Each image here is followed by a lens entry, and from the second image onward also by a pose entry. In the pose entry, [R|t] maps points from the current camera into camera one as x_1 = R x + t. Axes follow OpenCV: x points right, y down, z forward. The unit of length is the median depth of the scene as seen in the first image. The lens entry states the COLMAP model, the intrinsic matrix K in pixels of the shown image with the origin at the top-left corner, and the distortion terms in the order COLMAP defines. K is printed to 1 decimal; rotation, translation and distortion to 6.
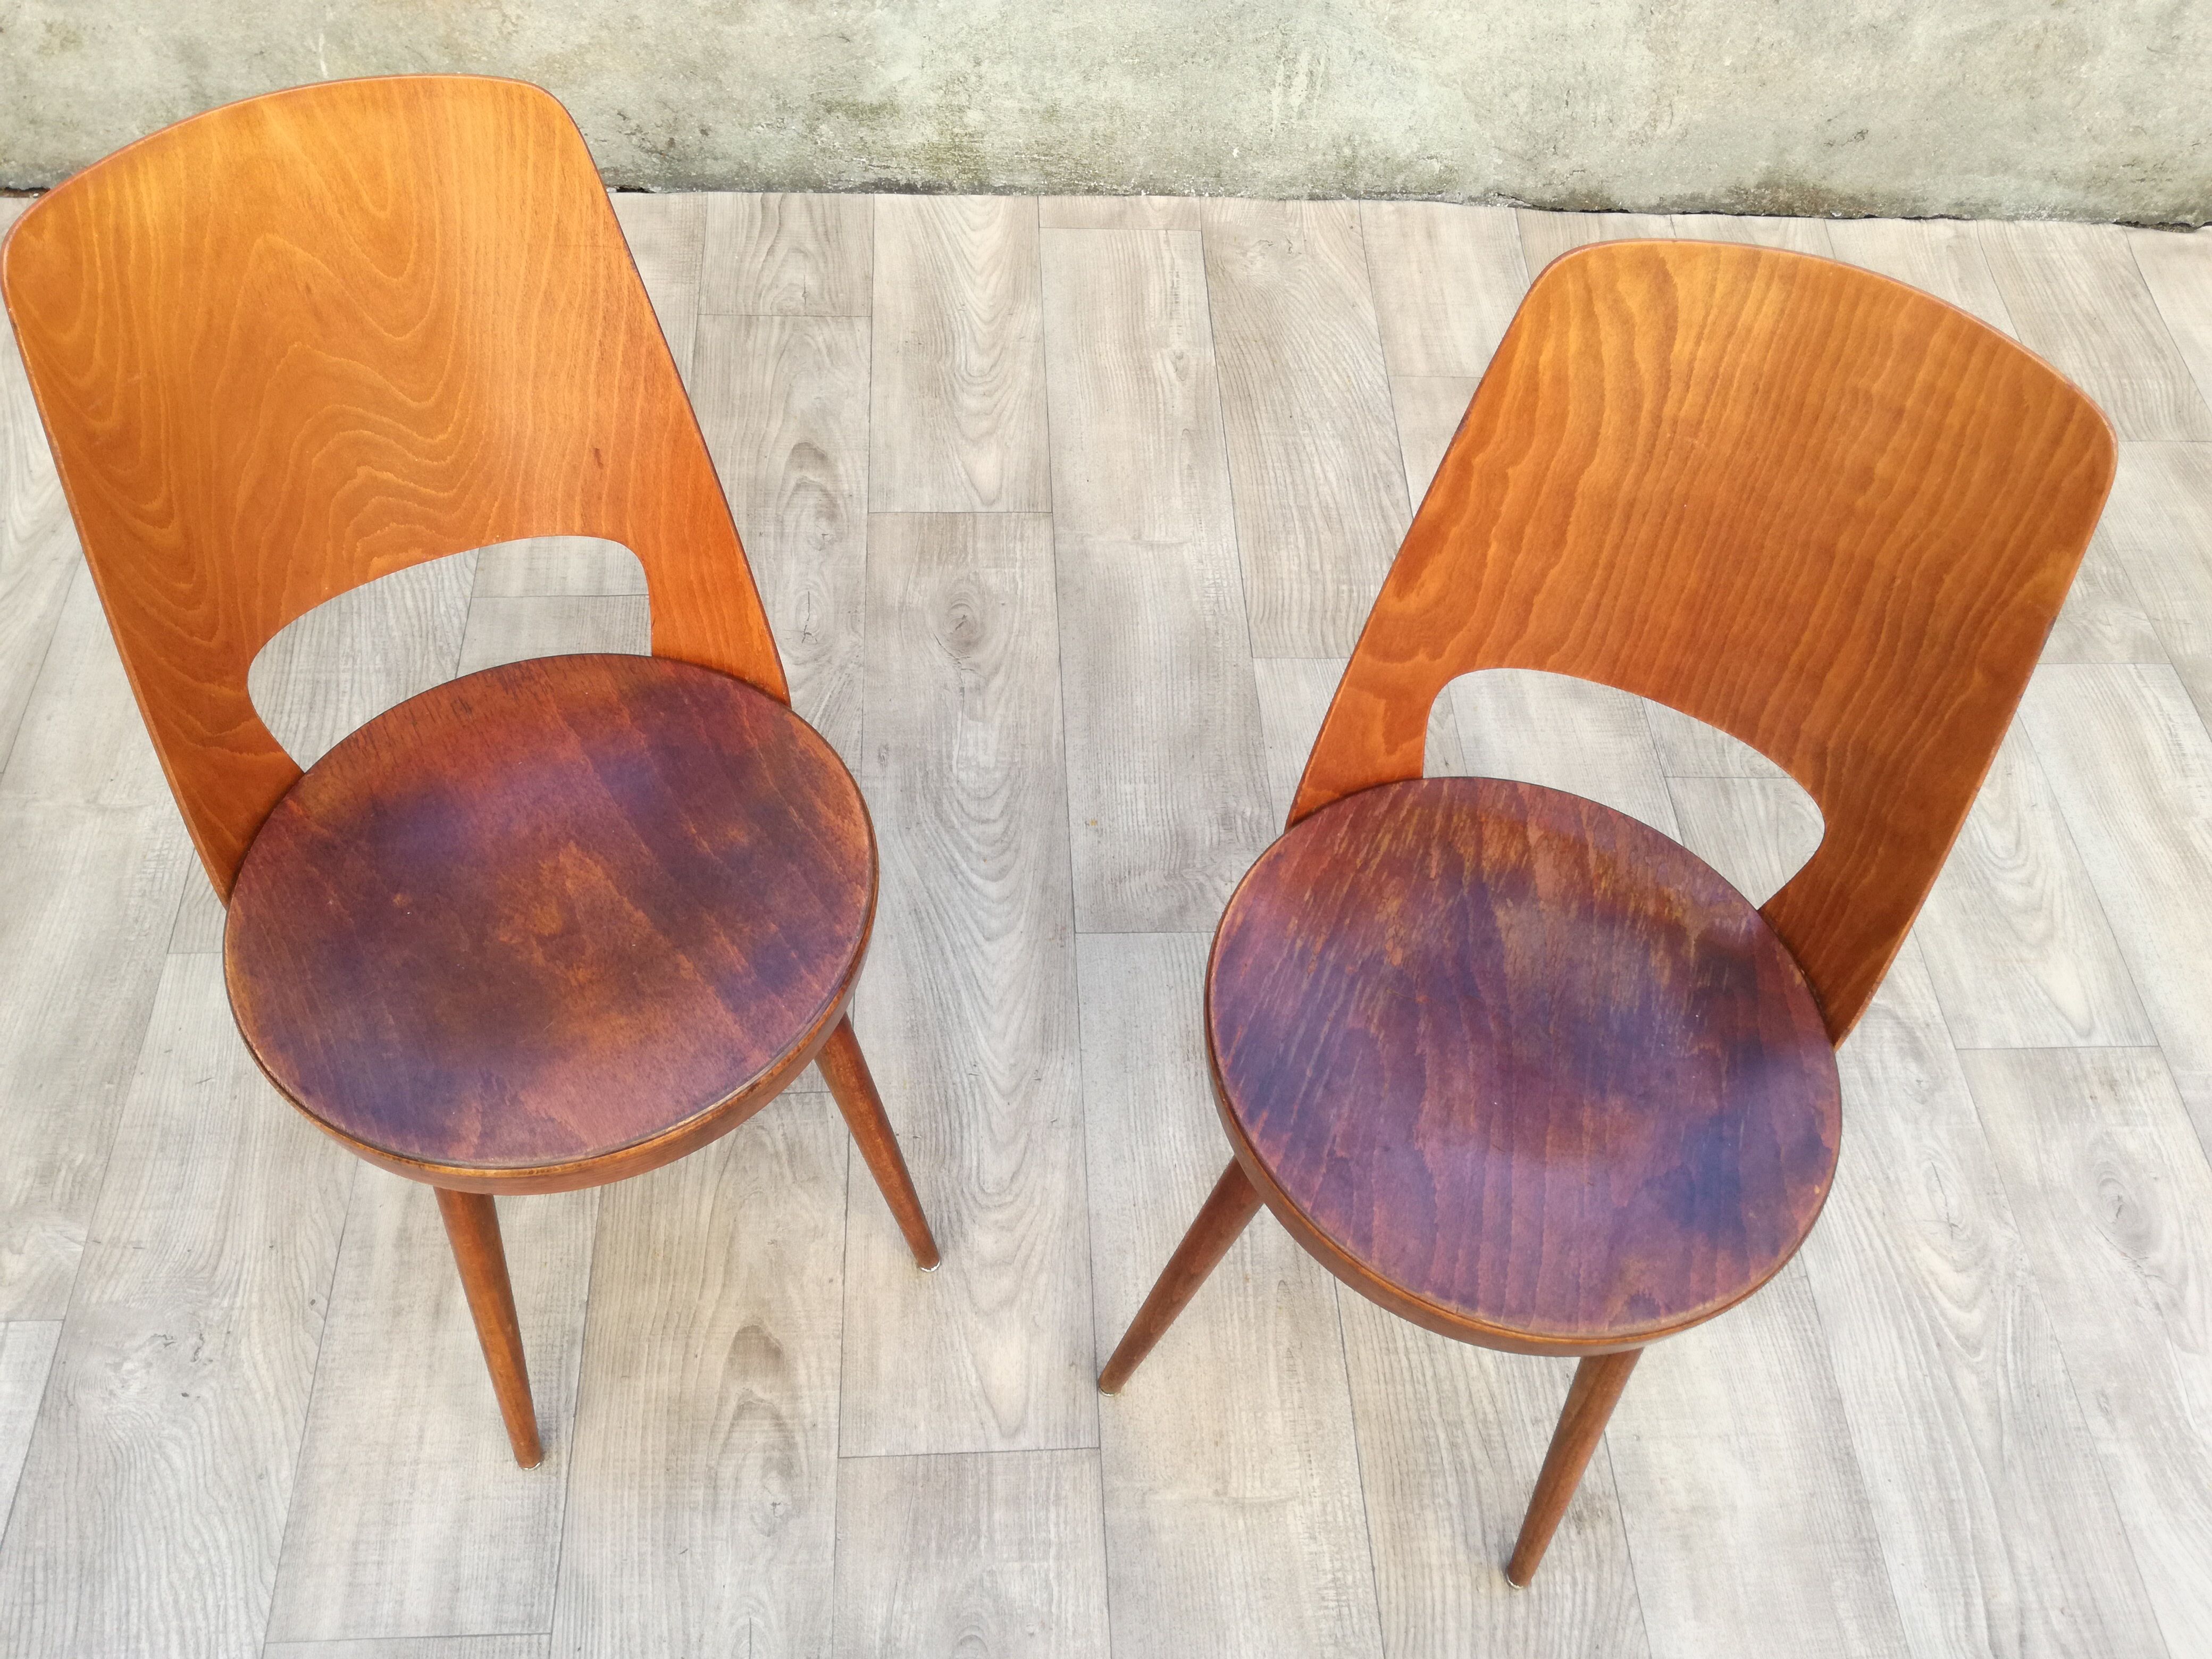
lens RADIAL K [[1872.0, 0, 1116.4], [0, 1872.0, 856.0], [0, 0, 1]] dist [0.056884, -0.120497]
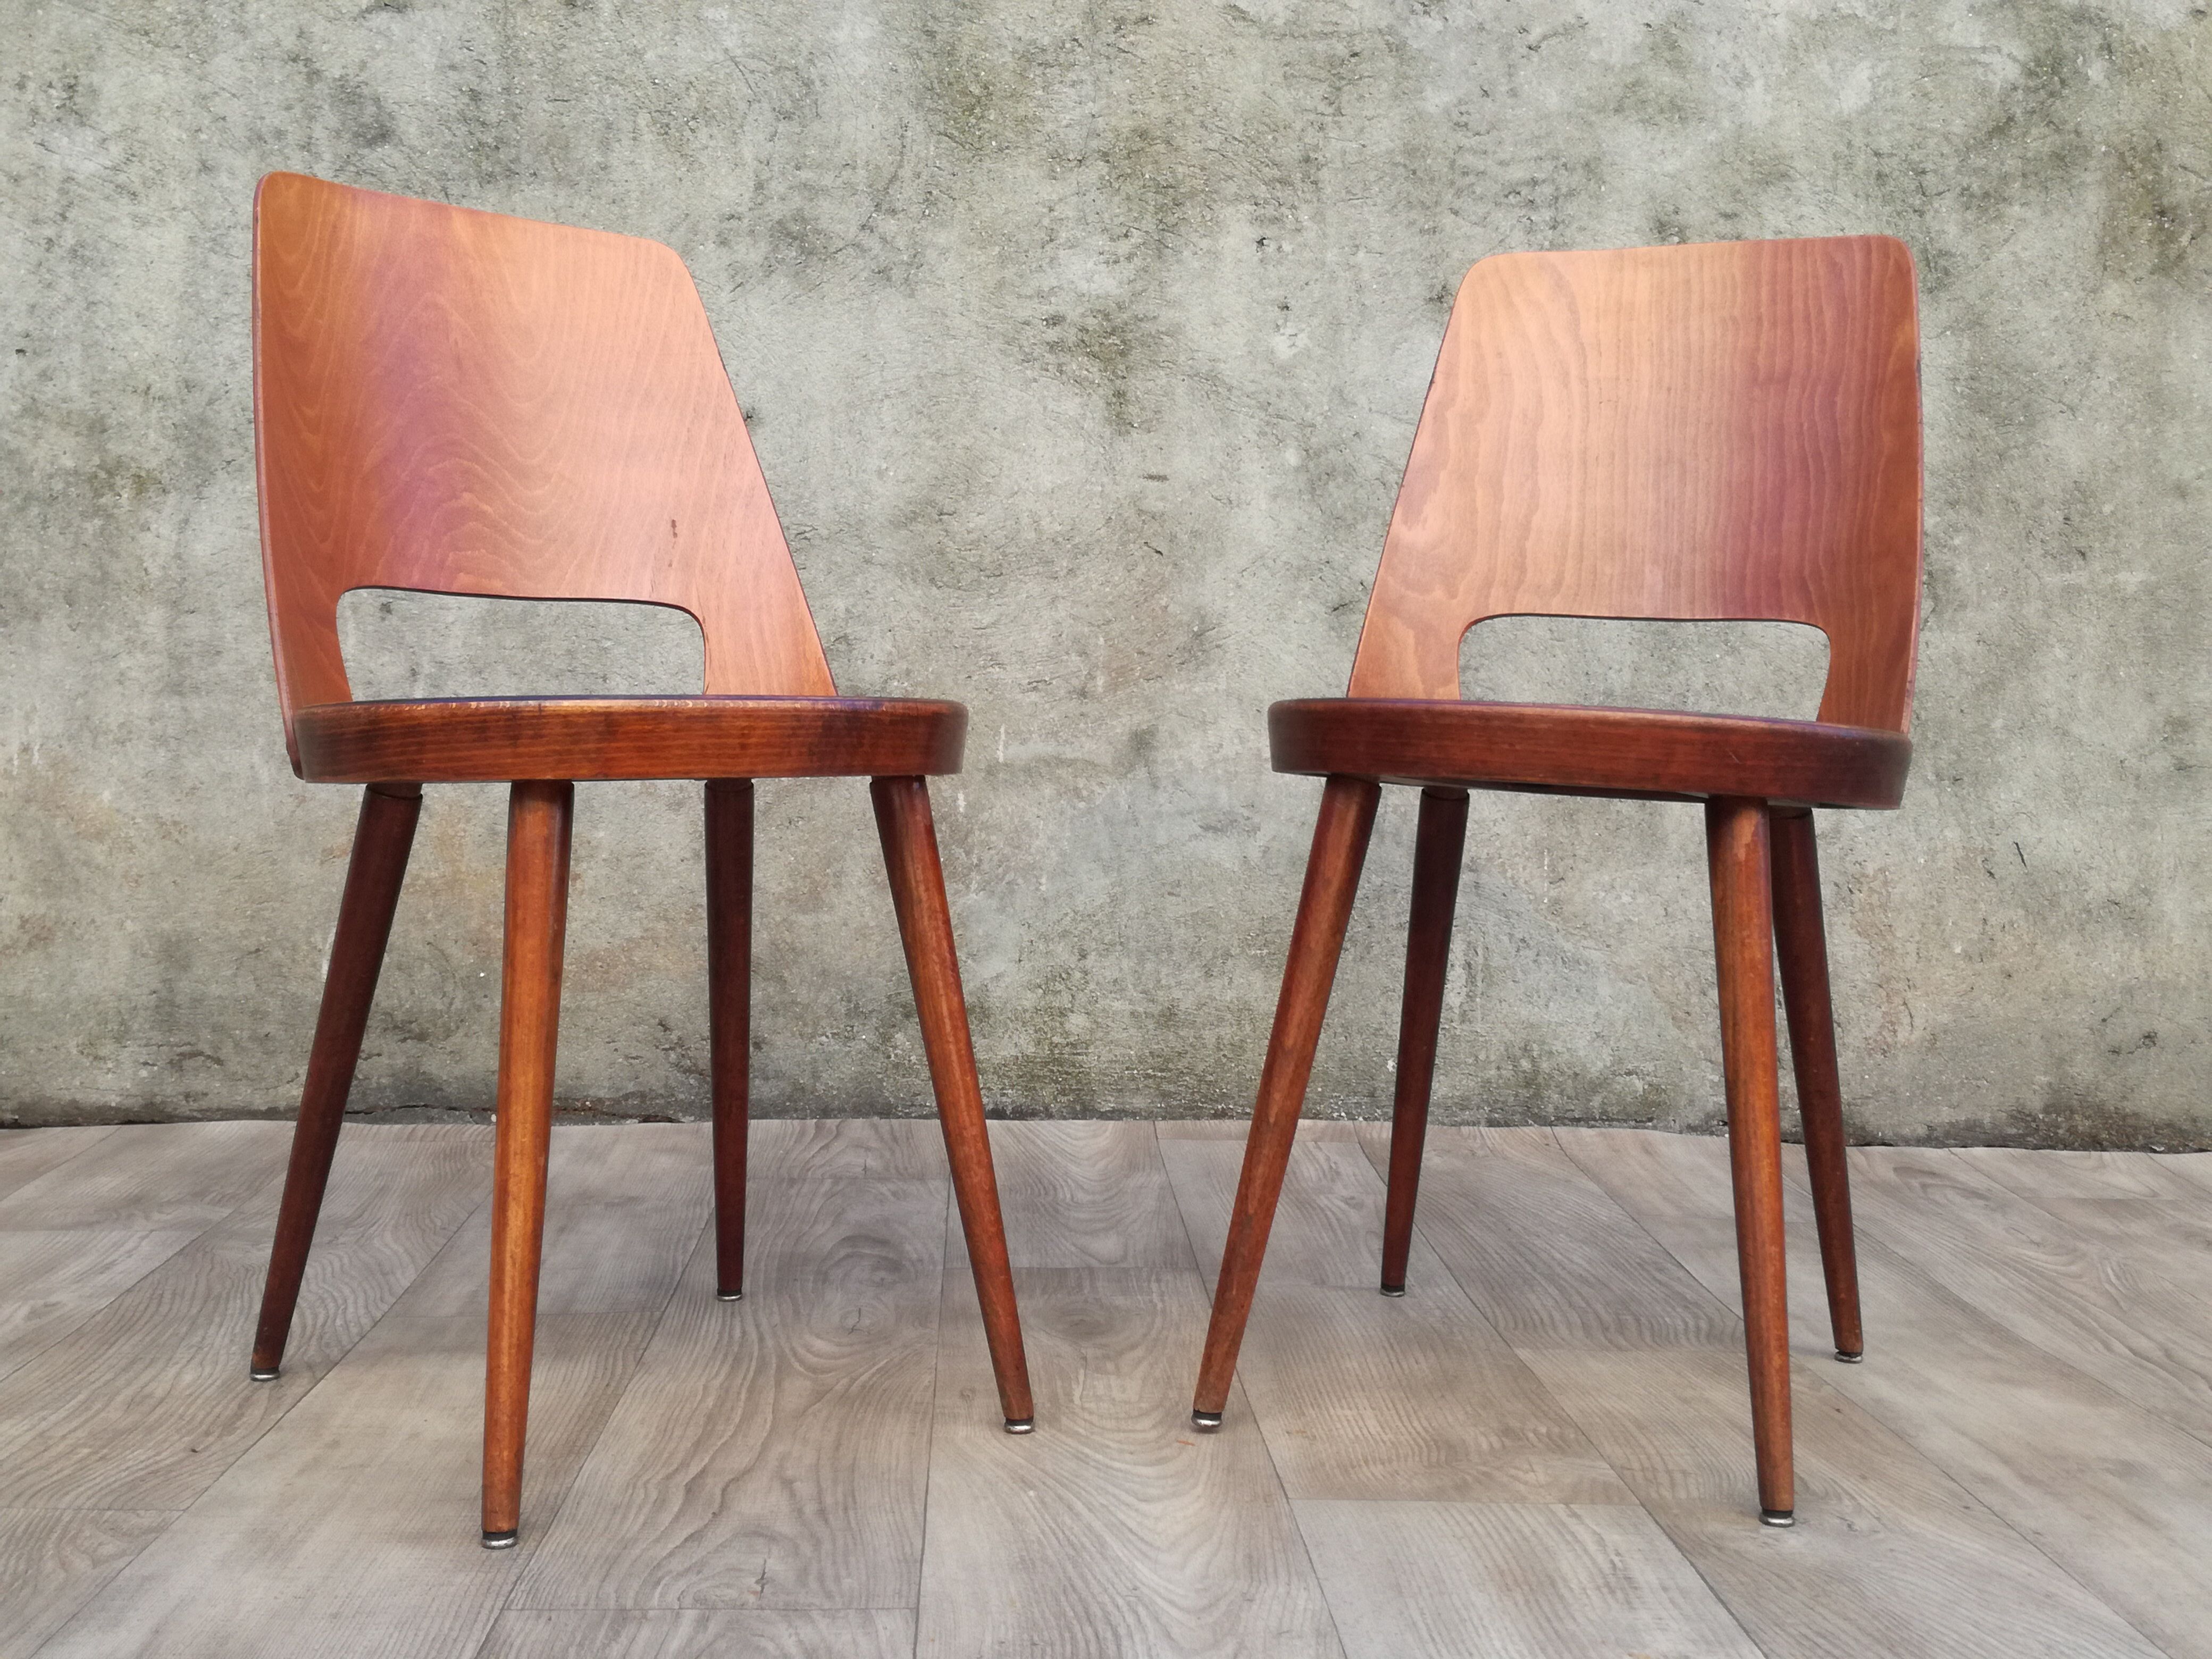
lens RADIAL K [[2404.3, 0, 1110.9], [0, 2404.3, 800.8], [0, 0, 1]] dist [0.057560, 0.000000]
pose [[0.999391, -0.034756, -0.003251, -0.055586], [0.018000, 0.592882, -0.805088, 0.430760], [0.029909, 0.804539, 0.593146, 0.290499]]
